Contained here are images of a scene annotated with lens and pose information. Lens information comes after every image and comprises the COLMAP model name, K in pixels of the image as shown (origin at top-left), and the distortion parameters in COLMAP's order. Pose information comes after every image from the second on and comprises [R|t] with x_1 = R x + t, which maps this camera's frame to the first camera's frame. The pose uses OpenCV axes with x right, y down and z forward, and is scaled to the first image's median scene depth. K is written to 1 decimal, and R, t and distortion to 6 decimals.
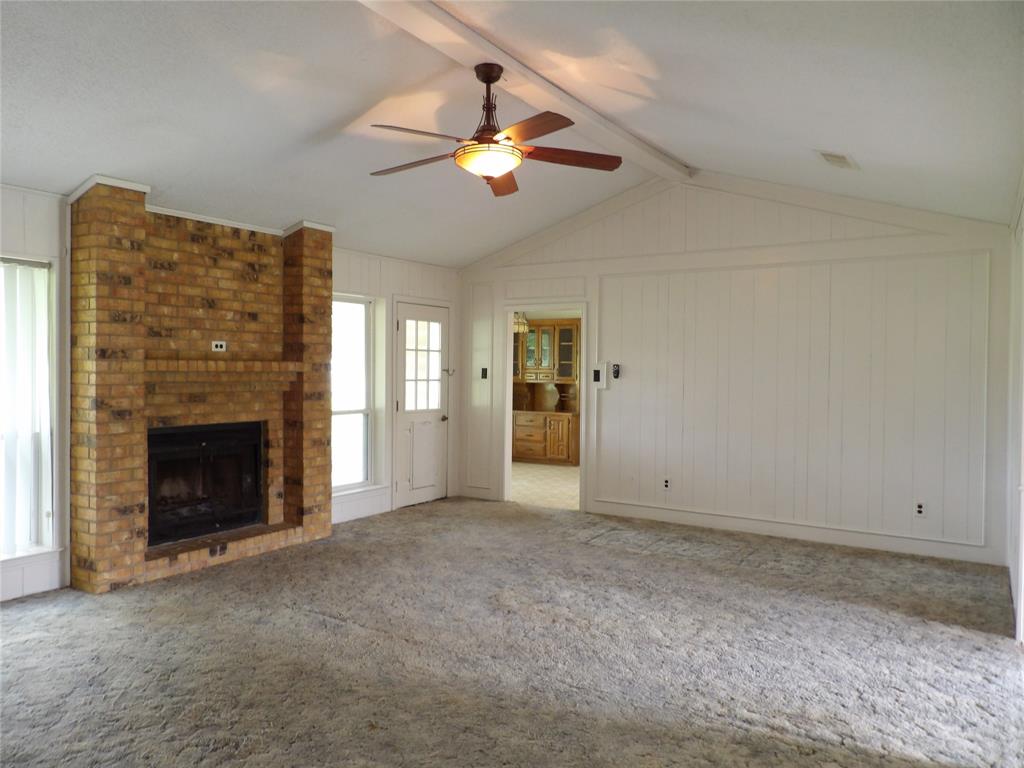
lens RADIAL K [[728.4, 0, 504.9], [0, 728.4, 380.2], [0, 0, 1]] dist [-0.035976, 0.042345]
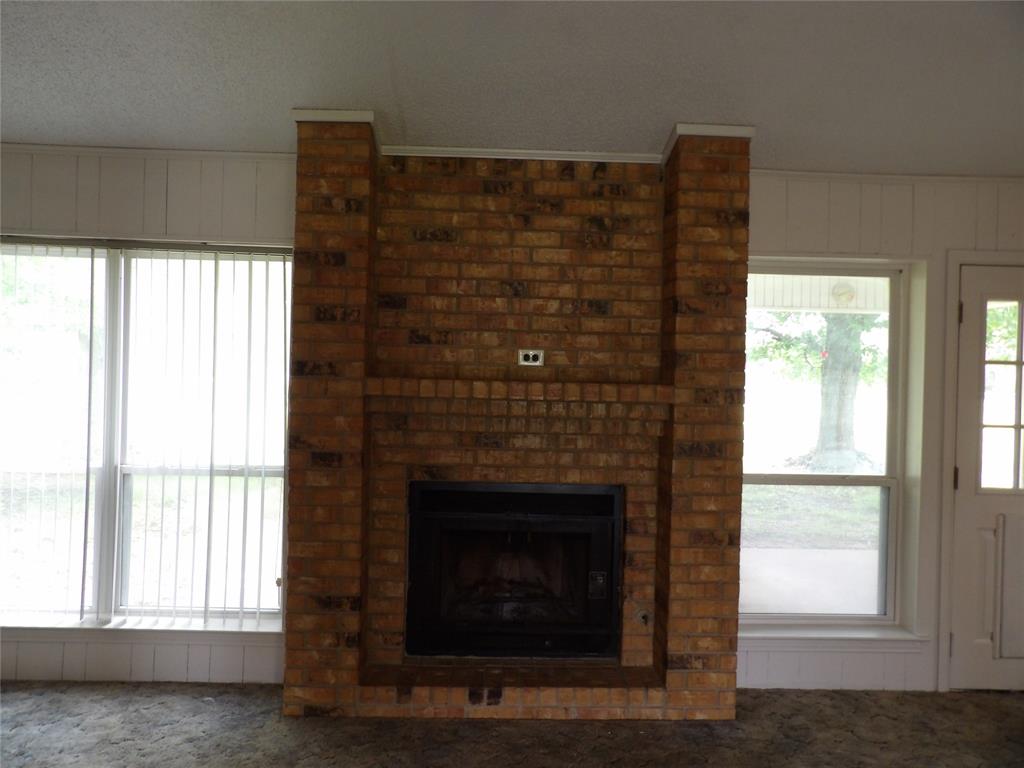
lens RADIAL K [[728.4, 0, 504.9], [0, 728.4, 380.2], [0, 0, 1]] dist [-0.035976, 0.042345]
pose [[0.574738, 0.012059, -0.818248, 0.099551], [-0.034062, 0.999377, -0.009196, -0.021411], [0.817628, 0.033156, 0.574791, 0.635878]]
